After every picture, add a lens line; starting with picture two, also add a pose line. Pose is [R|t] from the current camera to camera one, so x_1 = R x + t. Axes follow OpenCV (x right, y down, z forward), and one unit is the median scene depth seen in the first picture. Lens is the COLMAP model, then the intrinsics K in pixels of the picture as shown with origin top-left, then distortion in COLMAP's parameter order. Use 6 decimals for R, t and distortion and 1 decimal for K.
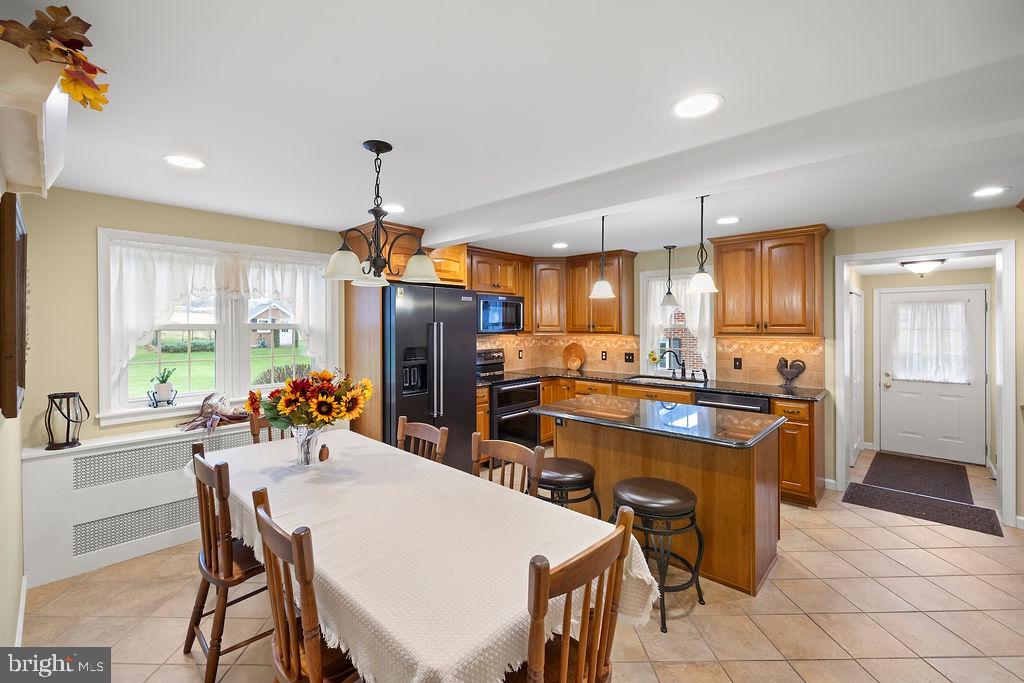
lens RADIAL K [[432.0, 0, 503.6], [0, 432.0, 322.3], [0, 0, 1]] dist [0.003998, 0.000210]
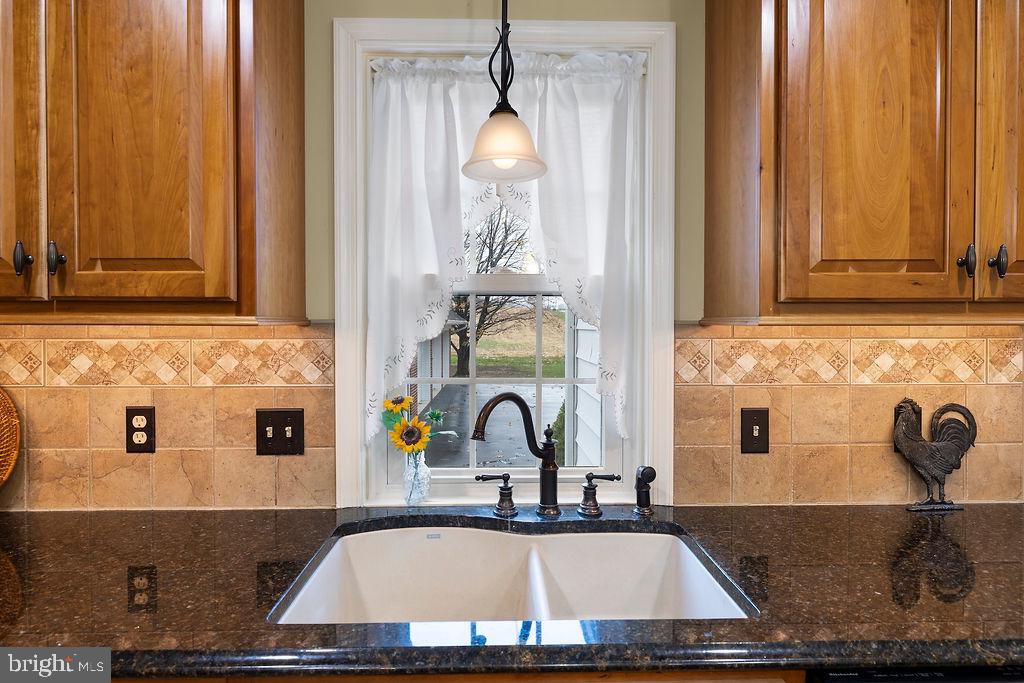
lens RADIAL K [[577.8, 0, 512.0], [0, 577.8, 341.5], [0, 0, 1]] dist [-0.002425, 0.000285]
pose [[0.705789, -0.014237, 0.708279, 0.192747], [-0.007785, 0.999582, 0.027850, 0.033010], [-0.708379, -0.025170, 0.705383, 0.804197]]
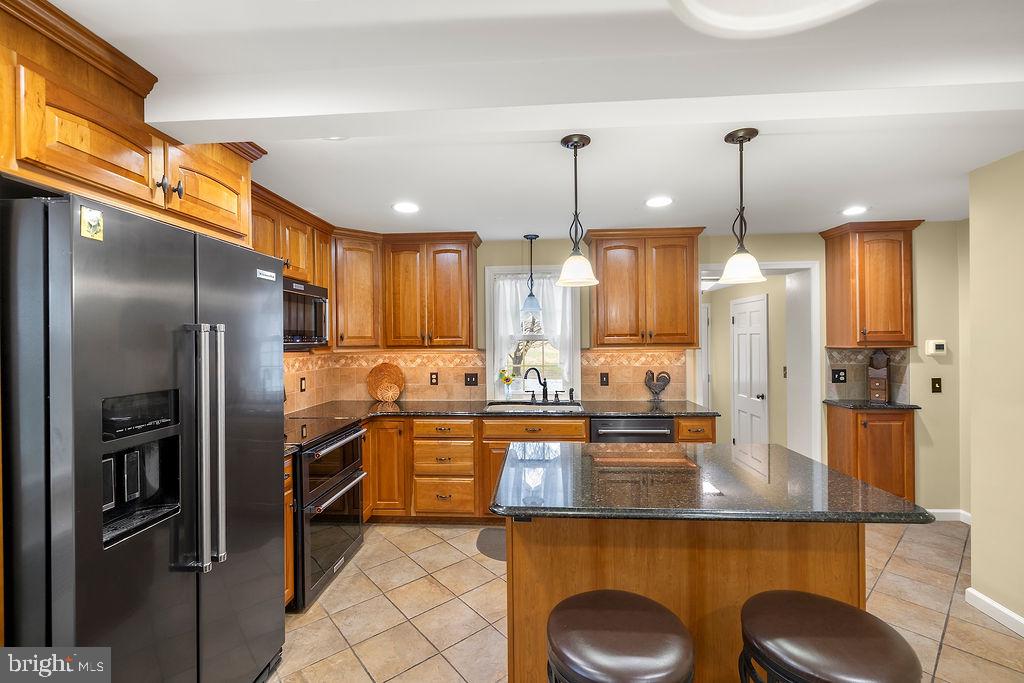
lens RADIAL K [[431.6, 0, 508.9], [0, 431.6, 338.6], [0, 0, 1]] dist [-0.009044, -0.000646]
pose [[0.770028, -0.002602, 0.638004, -0.150600], [0.002140, 0.999997, 0.001495, 0.010638], [-0.638006, 0.000214, 0.770031, 0.420751]]
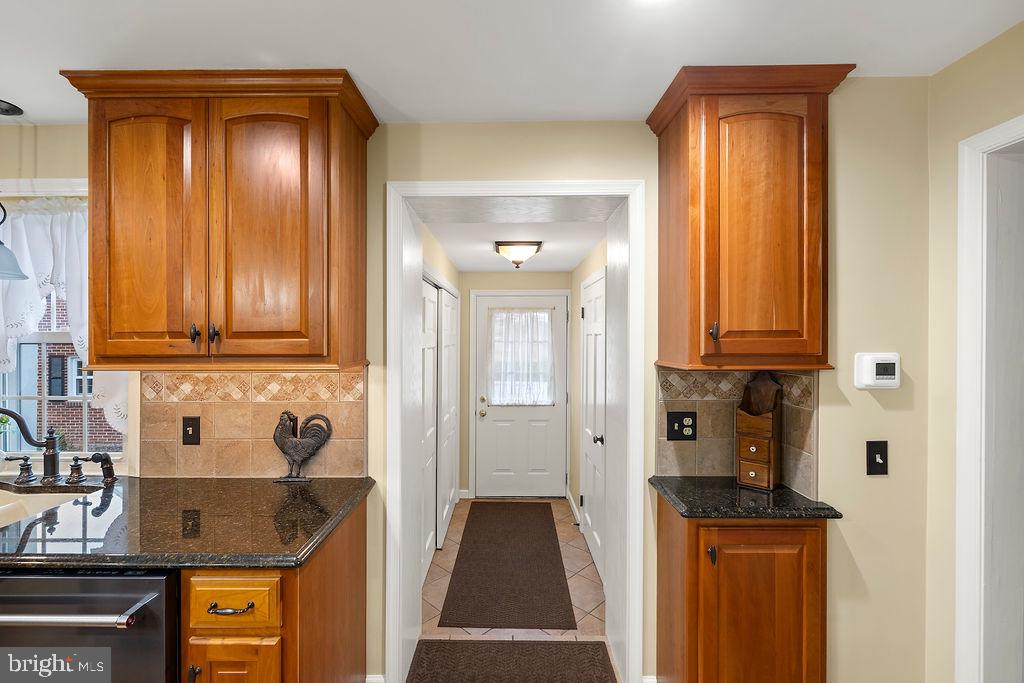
lens RADIAL K [[431.6, 0, 508.9], [0, 431.6, 338.6], [0, 0, 1]] dist [-0.009044, -0.000646]
pose [[0.721092, -0.000022, 0.692840, 0.444552], [-0.006861, 0.999951, 0.007173, 0.005074], [-0.692806, -0.009926, 0.721056, 0.476489]]
